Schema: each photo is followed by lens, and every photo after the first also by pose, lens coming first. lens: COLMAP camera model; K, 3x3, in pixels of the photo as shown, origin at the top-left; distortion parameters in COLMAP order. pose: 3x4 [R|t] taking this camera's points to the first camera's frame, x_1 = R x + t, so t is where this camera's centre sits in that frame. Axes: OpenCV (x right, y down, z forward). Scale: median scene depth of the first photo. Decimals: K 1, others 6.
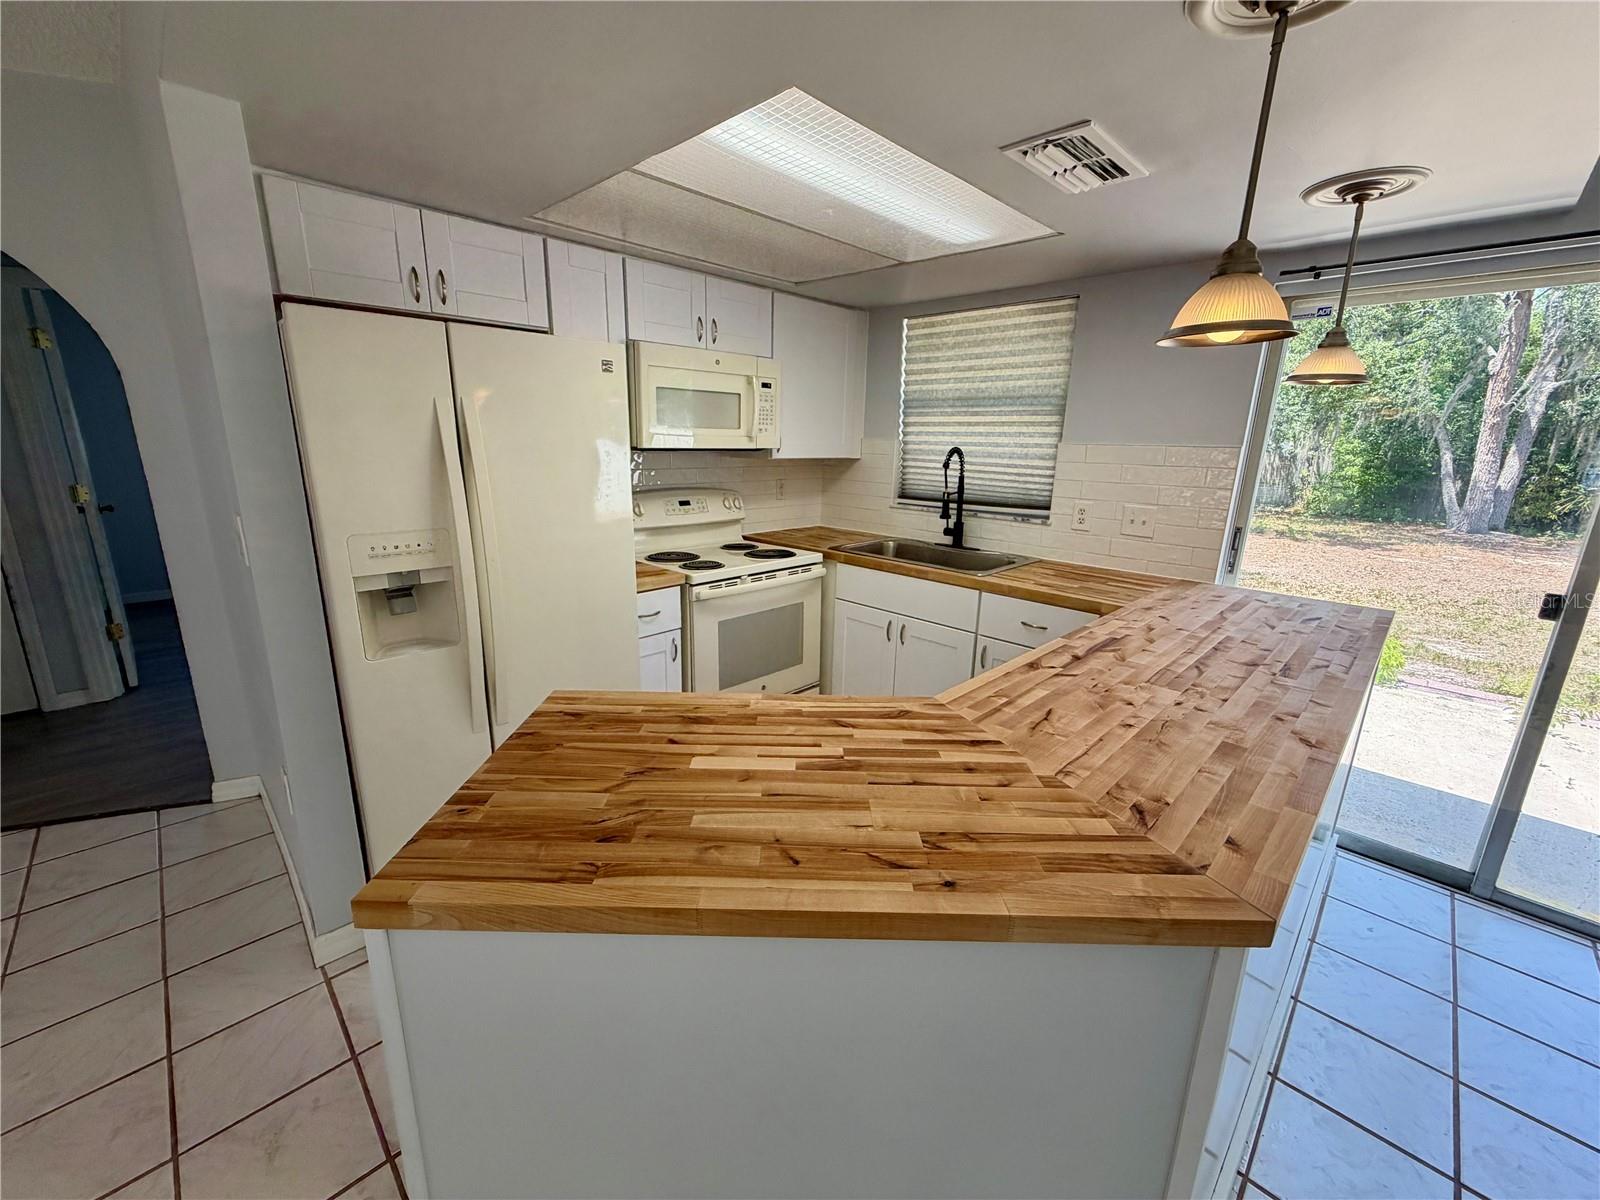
lens RADIAL K [[638.2, 0, 794.7], [0, 638.2, 601.1], [0, 0, 1]] dist [0.001213, 0.000639]
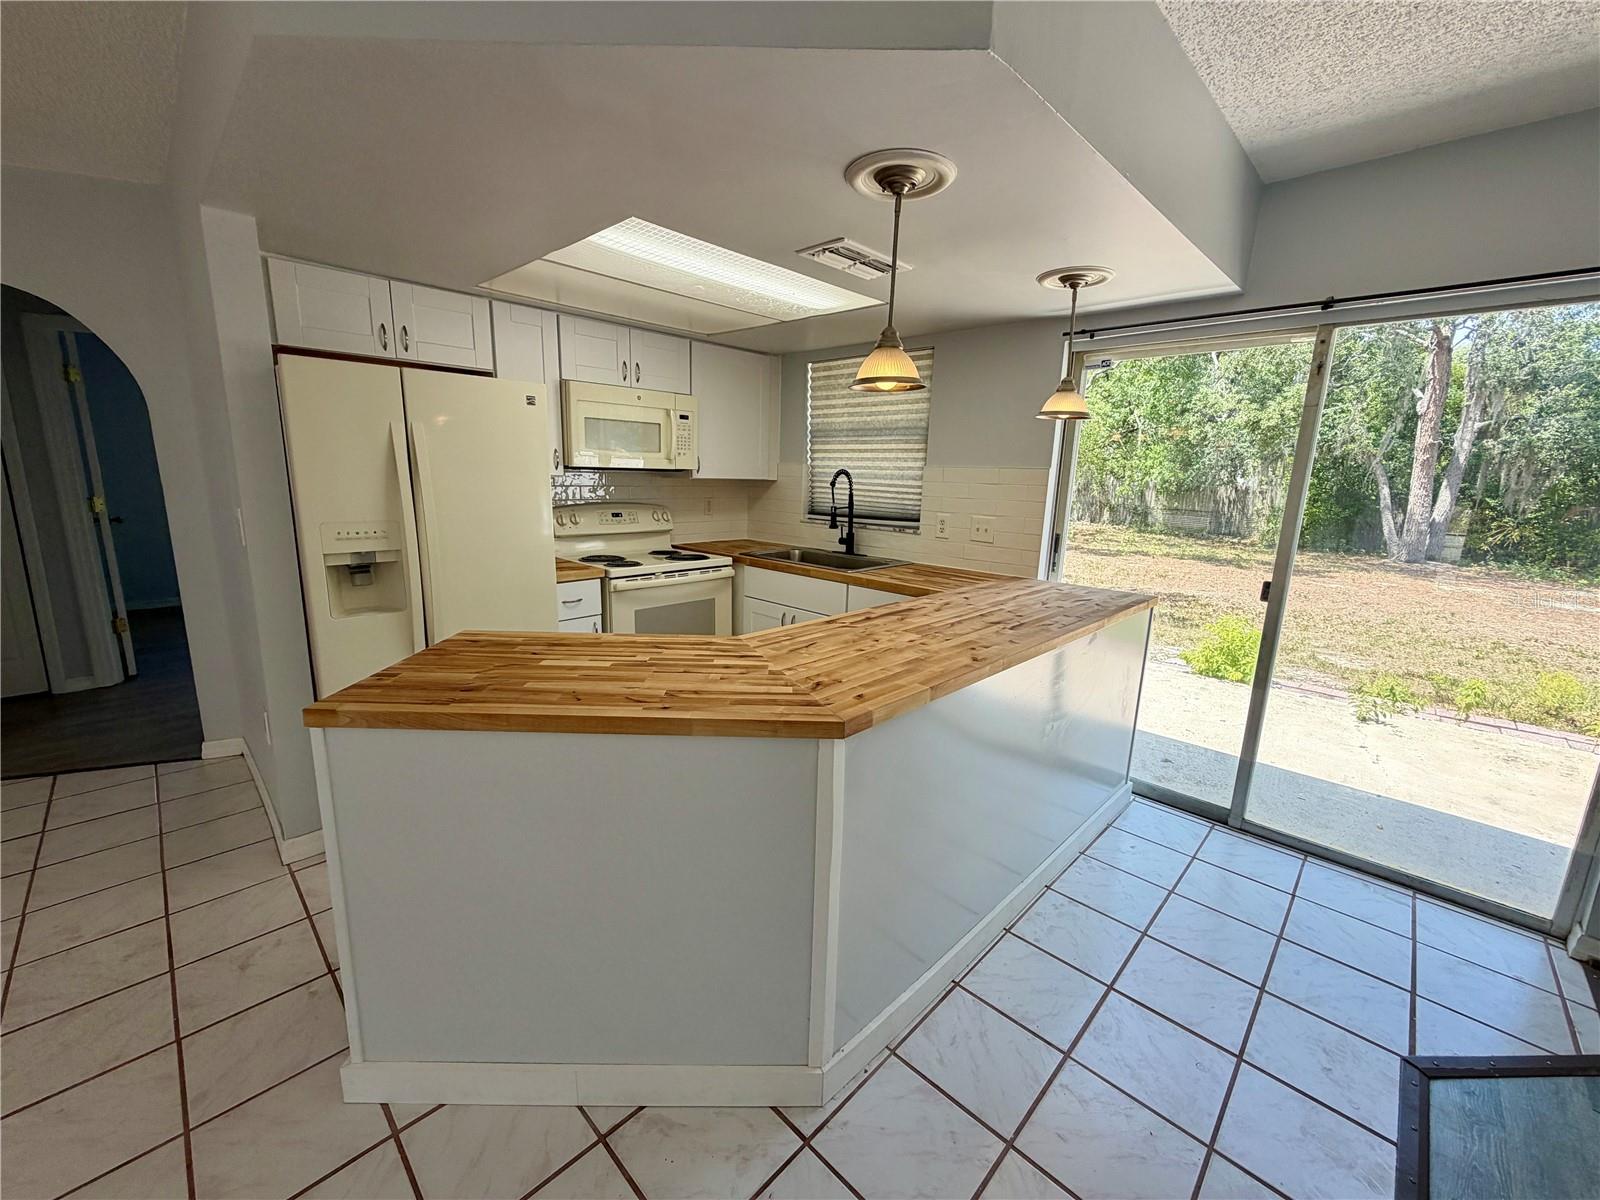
lens RADIAL K [[638.2, 0, 793.7], [0, 638.2, 602.0], [0, 0, 1]] dist [0.001213, 0.000639]
pose [[0.999918, 0.005025, 0.011767, 0.204142], [-0.004456, 0.998843, -0.047893, 0.089828], [-0.011994, 0.047836, 0.998783, -0.251439]]
